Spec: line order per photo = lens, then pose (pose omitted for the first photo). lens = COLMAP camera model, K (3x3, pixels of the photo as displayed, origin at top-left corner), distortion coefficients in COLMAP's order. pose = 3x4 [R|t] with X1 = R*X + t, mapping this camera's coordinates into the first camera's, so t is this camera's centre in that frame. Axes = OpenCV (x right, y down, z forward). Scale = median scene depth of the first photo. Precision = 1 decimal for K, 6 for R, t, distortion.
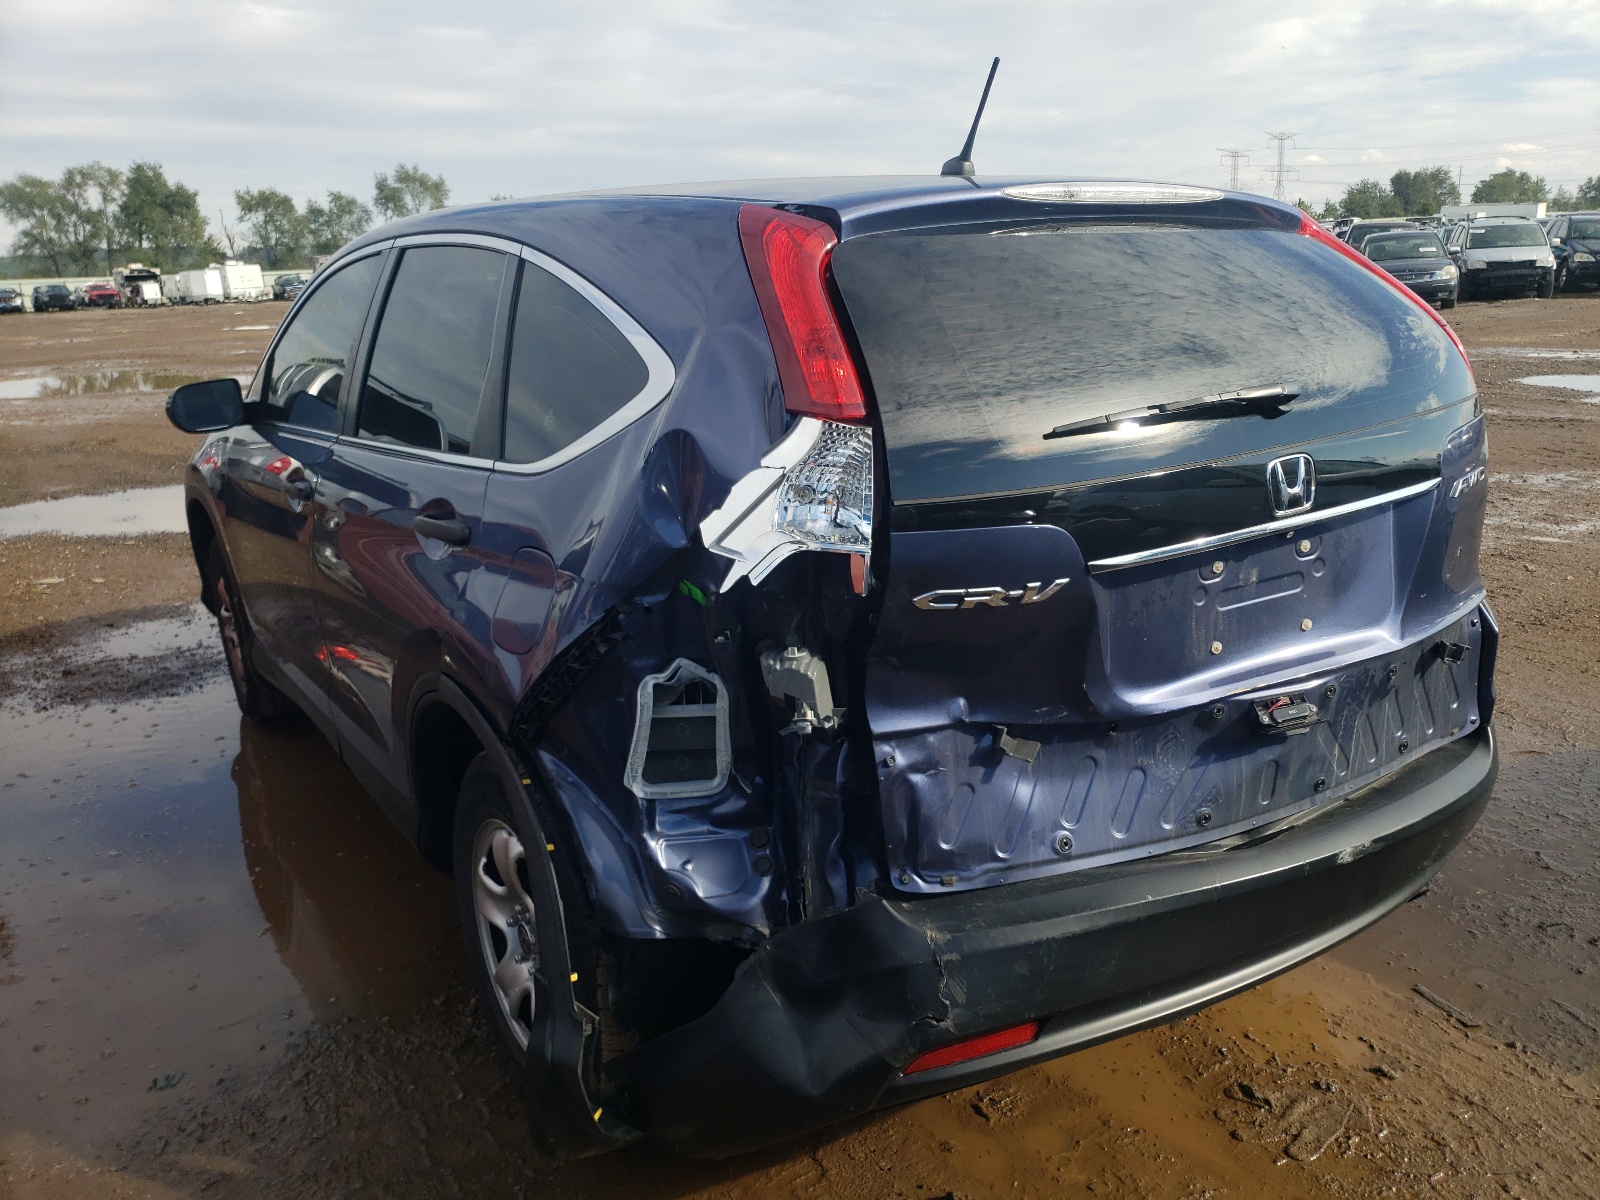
lens RADIAL K [[1278.8, 0, 800.0], [0, 1278.8, 600.0], [0, 0, 1]] dist [0.006089, -0.008595]
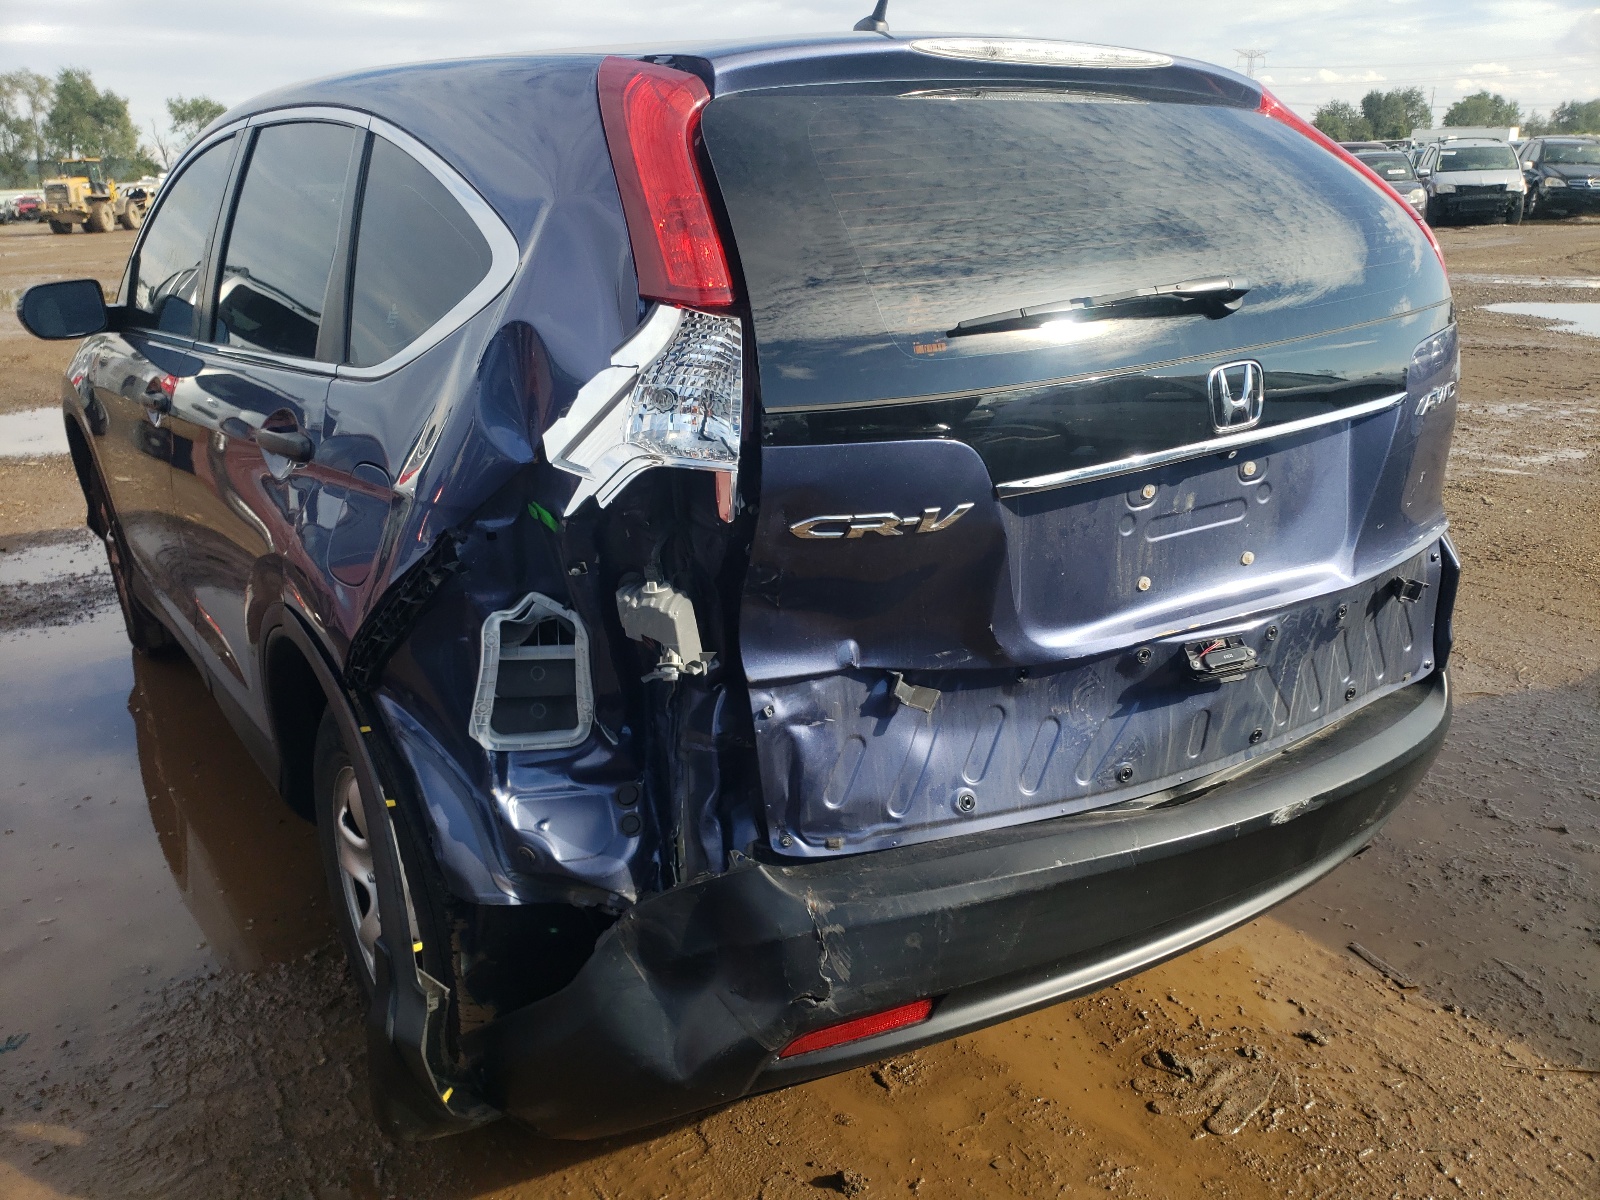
lens RADIAL K [[1207.9, 0, 801.0], [0, 1207.9, 633.2], [0, 0, 1]] dist [0.009376, -0.013237]
pose [[0.999888, 0.006013, 0.013704, 0.071908], [-0.007135, 0.996491, 0.083400, 0.003378], [-0.013155, -0.083488, 0.996422, 0.157987]]
